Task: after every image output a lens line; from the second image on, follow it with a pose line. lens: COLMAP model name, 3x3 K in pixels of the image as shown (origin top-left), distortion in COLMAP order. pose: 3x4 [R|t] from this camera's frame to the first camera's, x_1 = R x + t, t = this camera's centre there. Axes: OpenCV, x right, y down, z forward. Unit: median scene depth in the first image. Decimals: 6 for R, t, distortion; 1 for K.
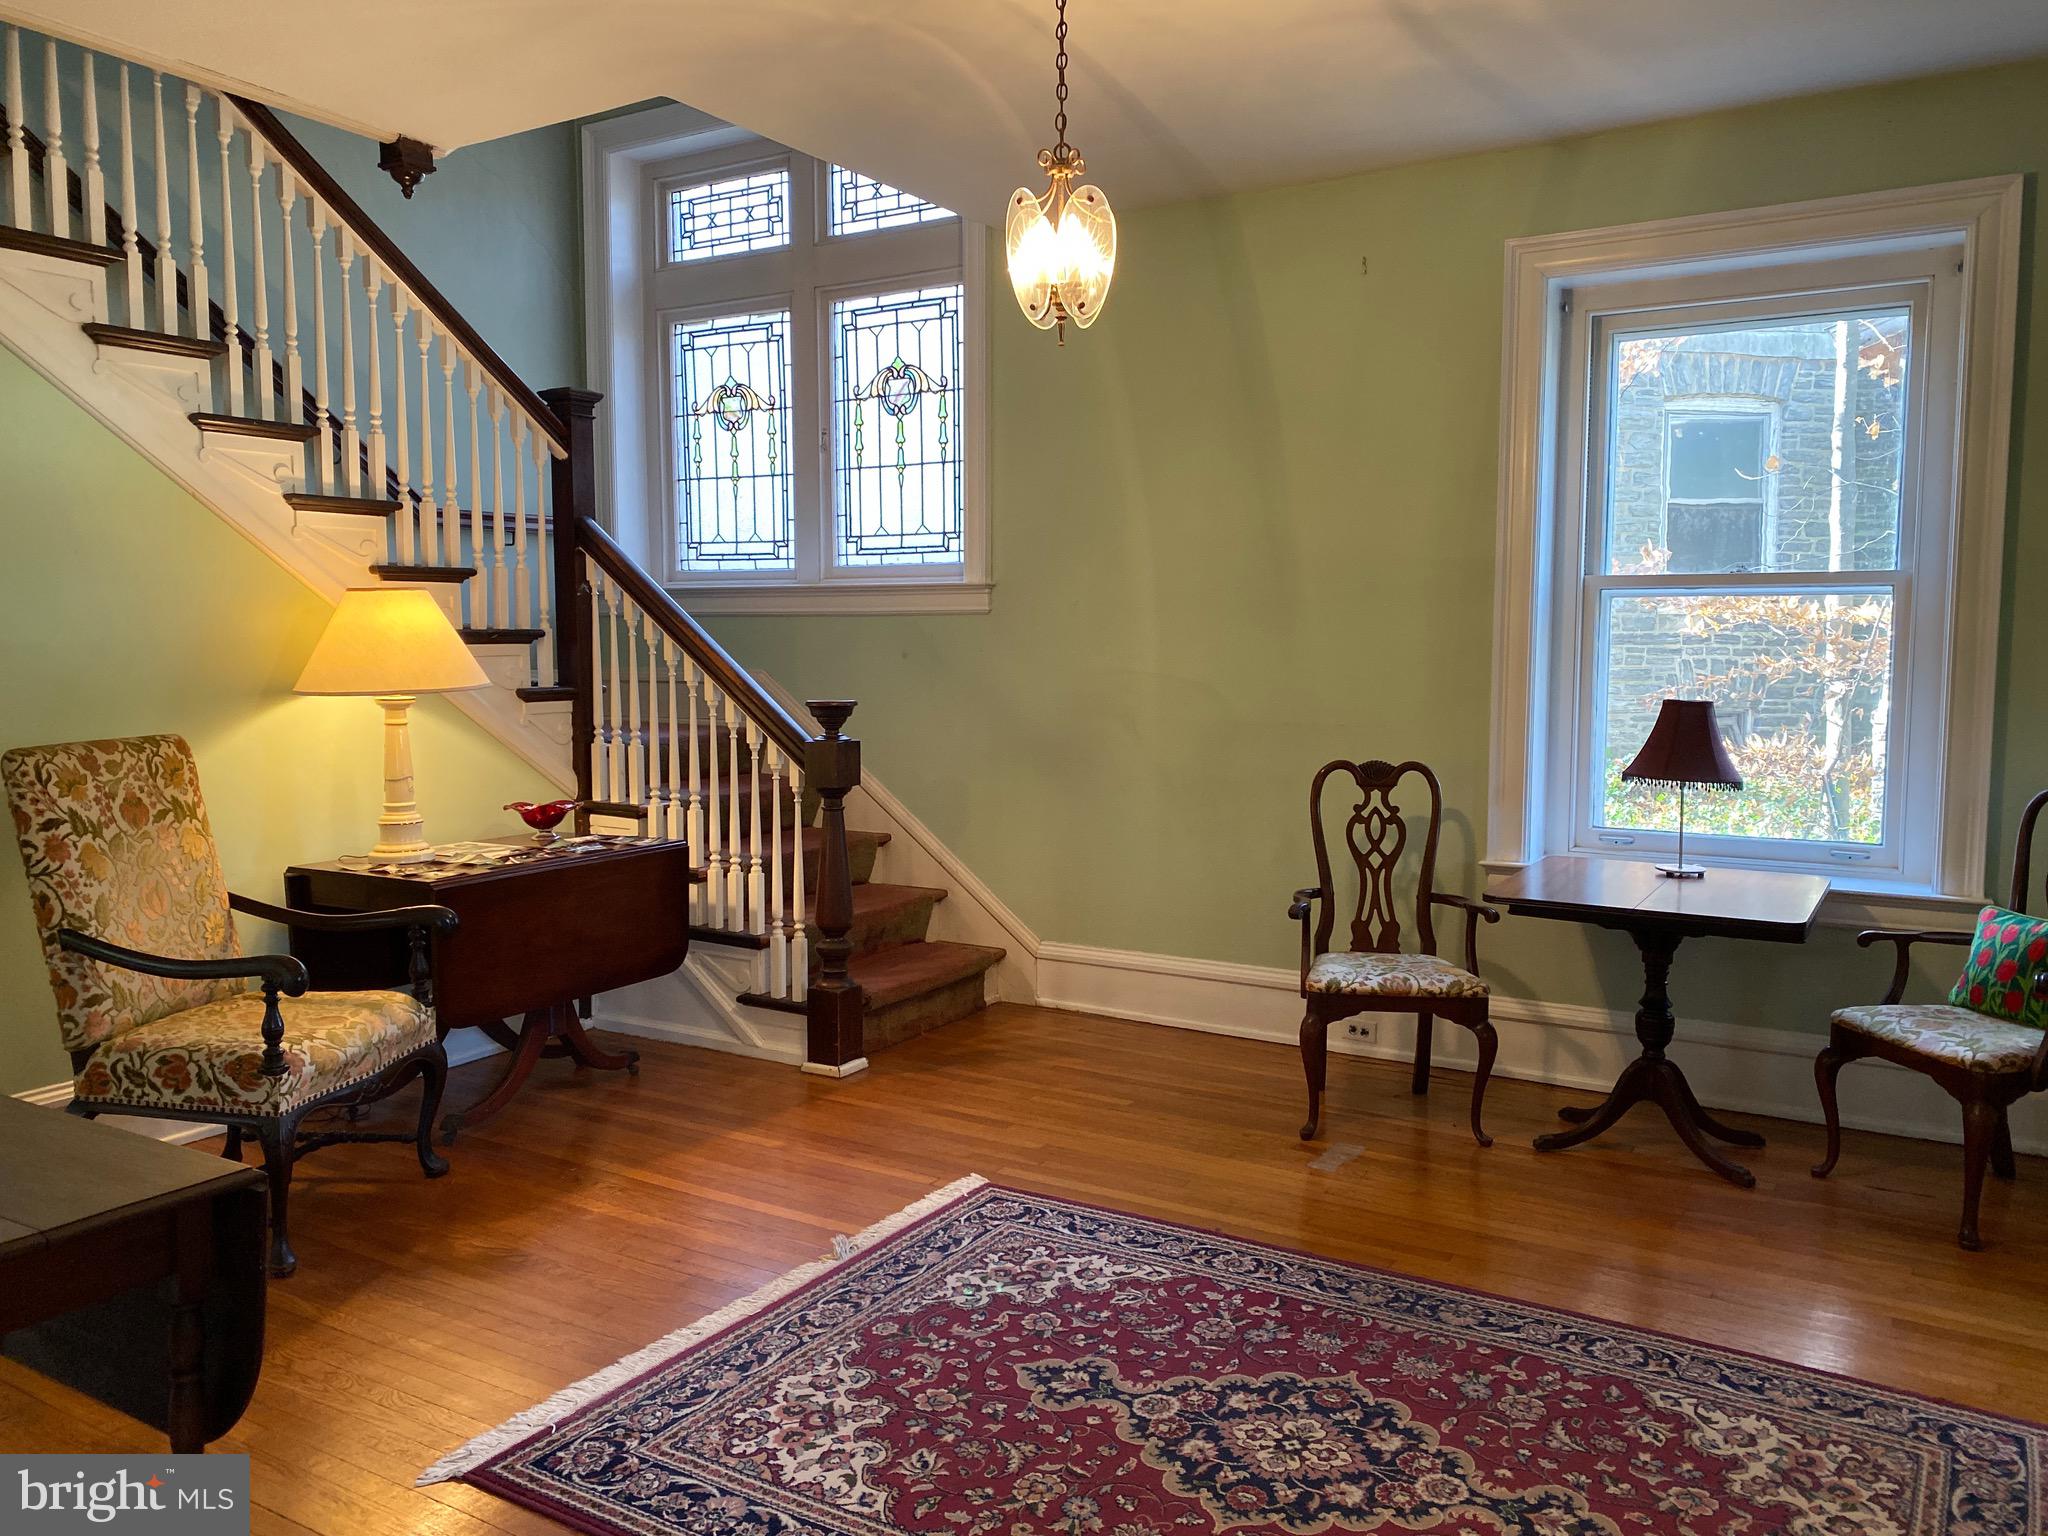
lens RADIAL K [[1567.3, 0, 1024.0], [0, 1567.3, 768.0], [0, 0, 1]] dist [0.101646, -0.157823]
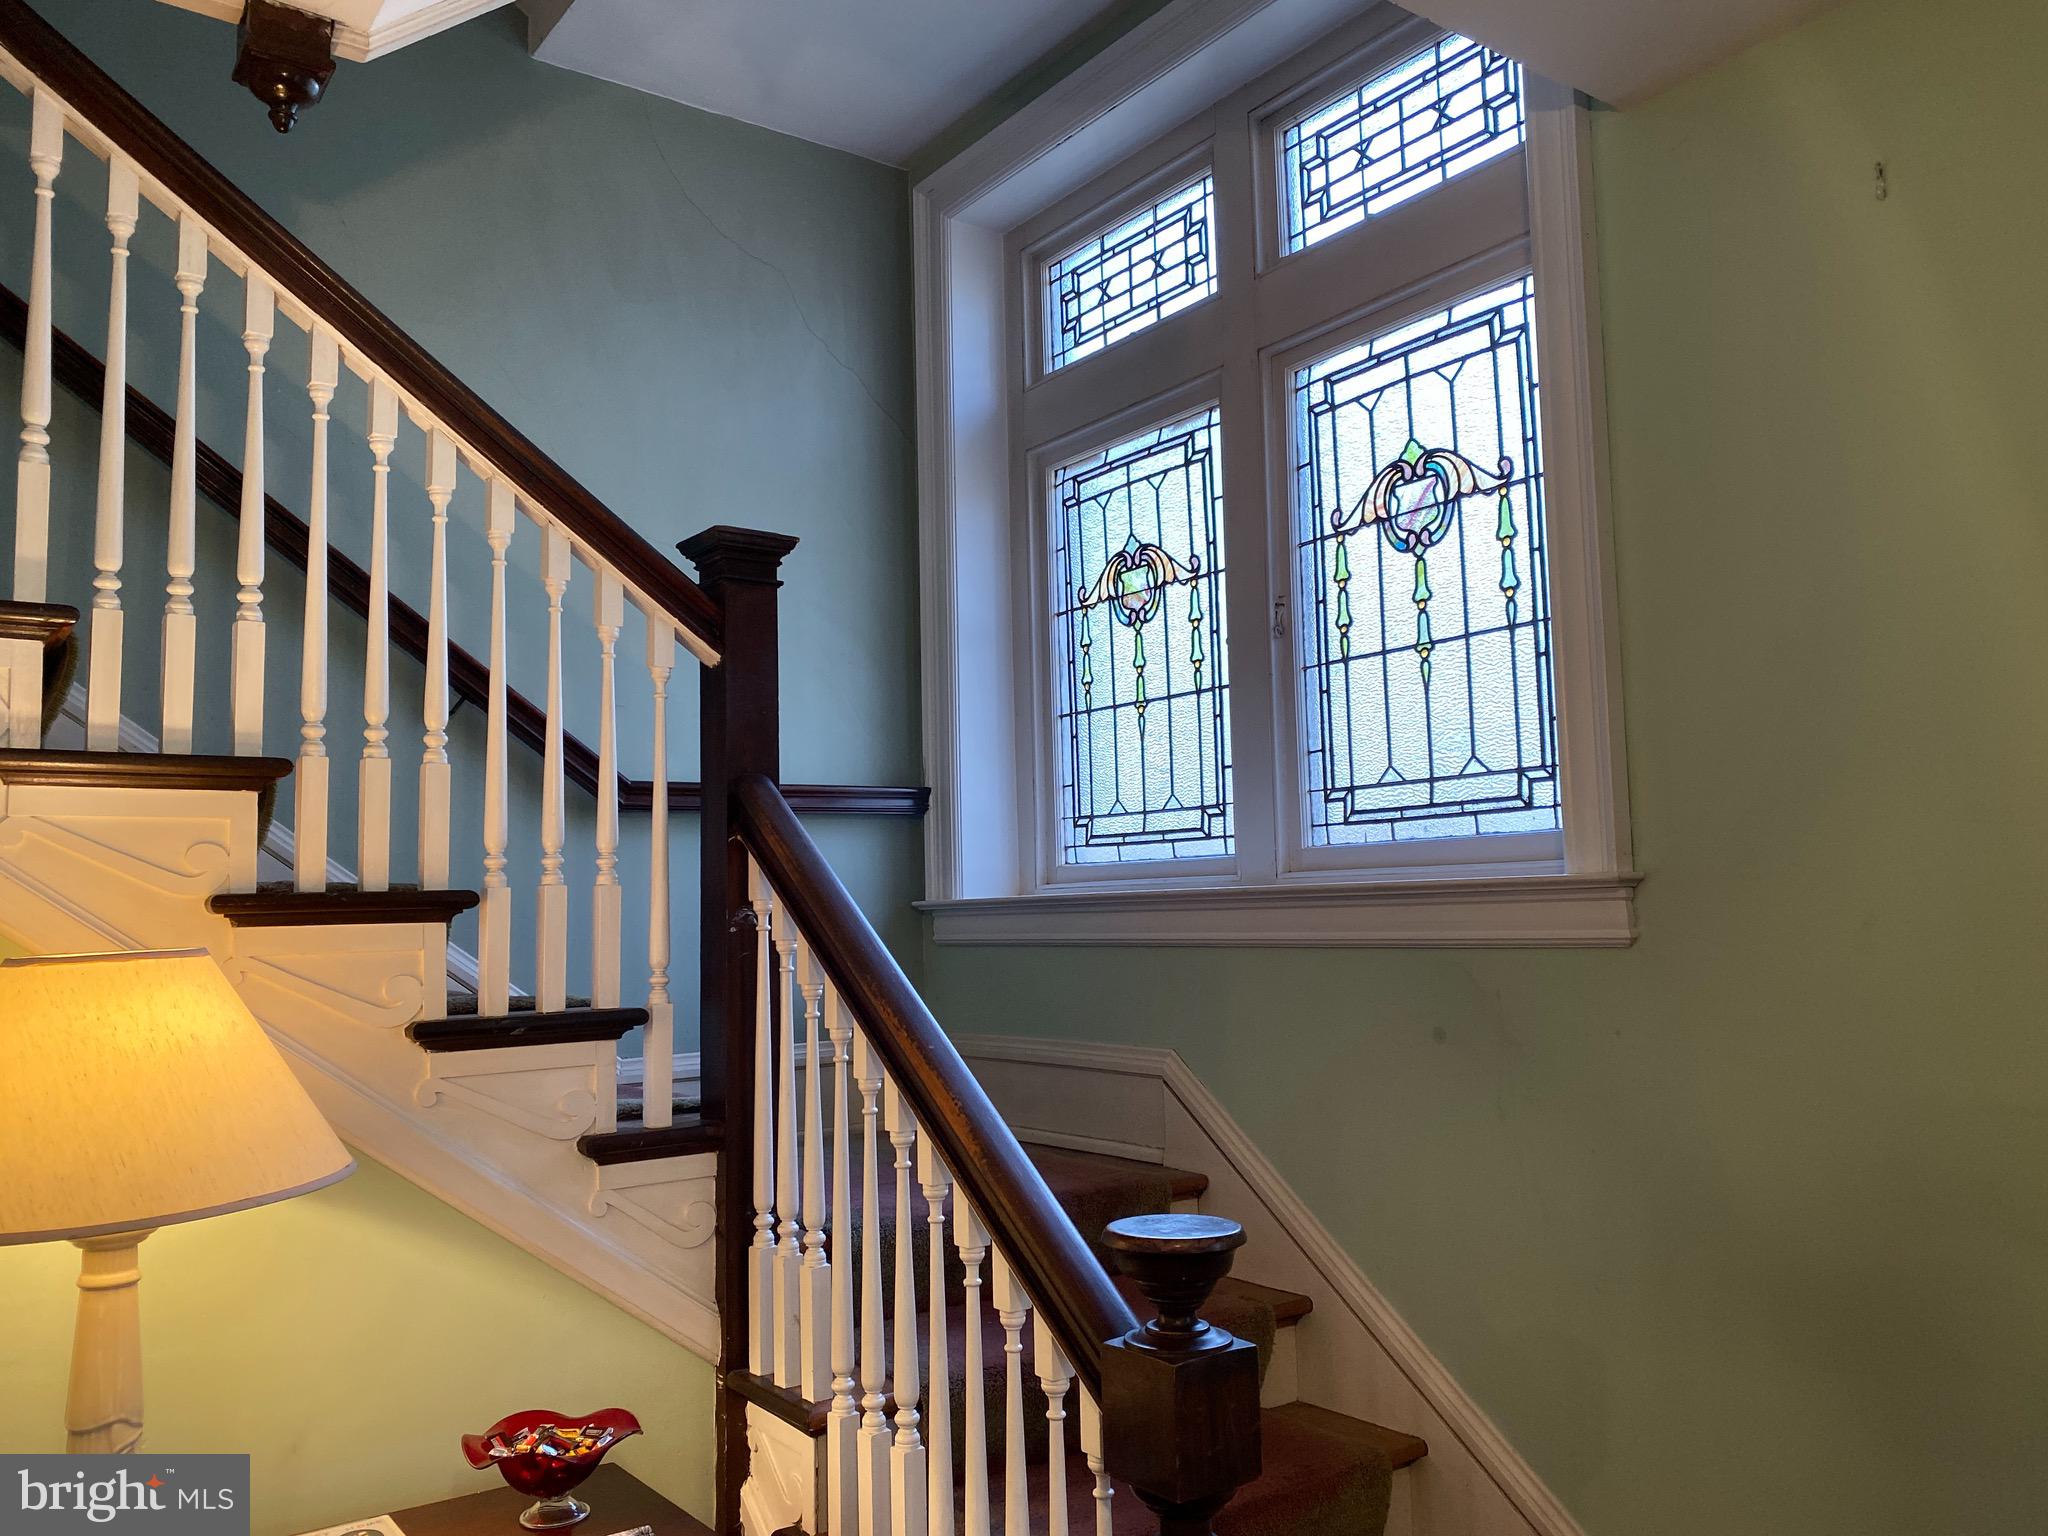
lens RADIAL K [[1553.8, 0, 1021.7], [0, 1553.8, 759.7], [0, 0, 1]] dist [0.186990, -0.437168]
pose [[0.923724, -0.059945, -0.378340, -0.014243], [-0.010359, 0.983409, -0.181104, -0.097891], [0.382919, 0.171209, 0.907778, 0.769271]]
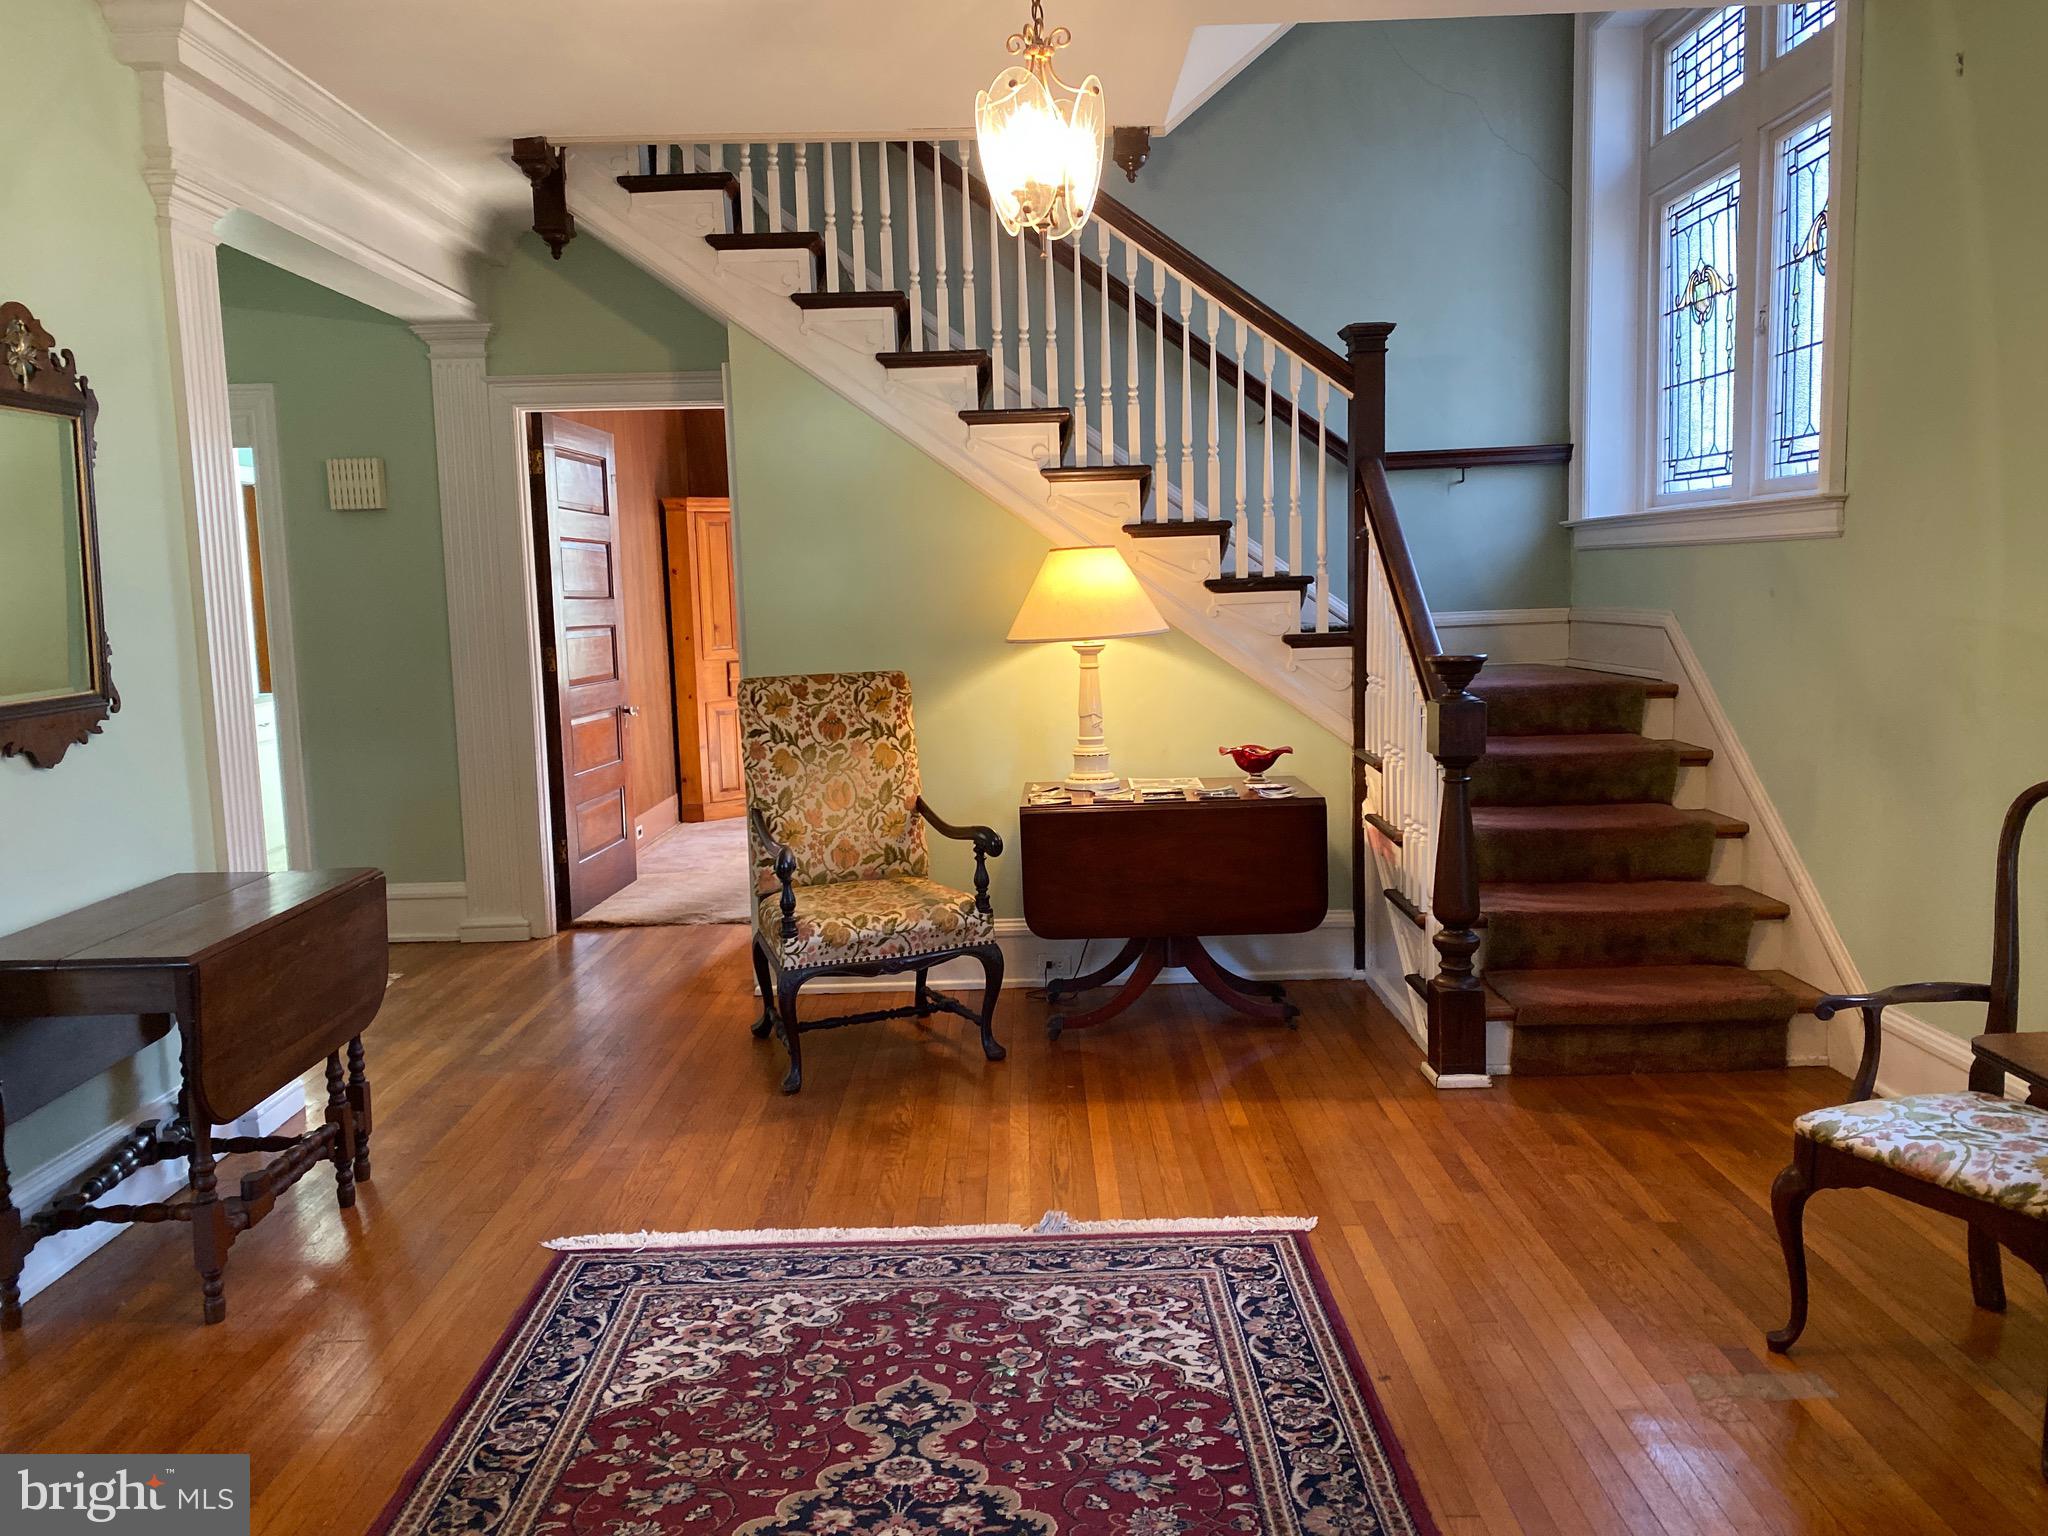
lens RADIAL K [[1577.3, 0, 1020.3], [0, 1577.3, 744.5], [0, 0, 1]] dist [0.054018, -0.037880]
pose [[0.517924, 0.074981, -0.852134, 0.597810], [-0.045193, 0.997158, 0.060274, -0.042086], [0.854232, 0.007293, 0.519841, 0.416703]]
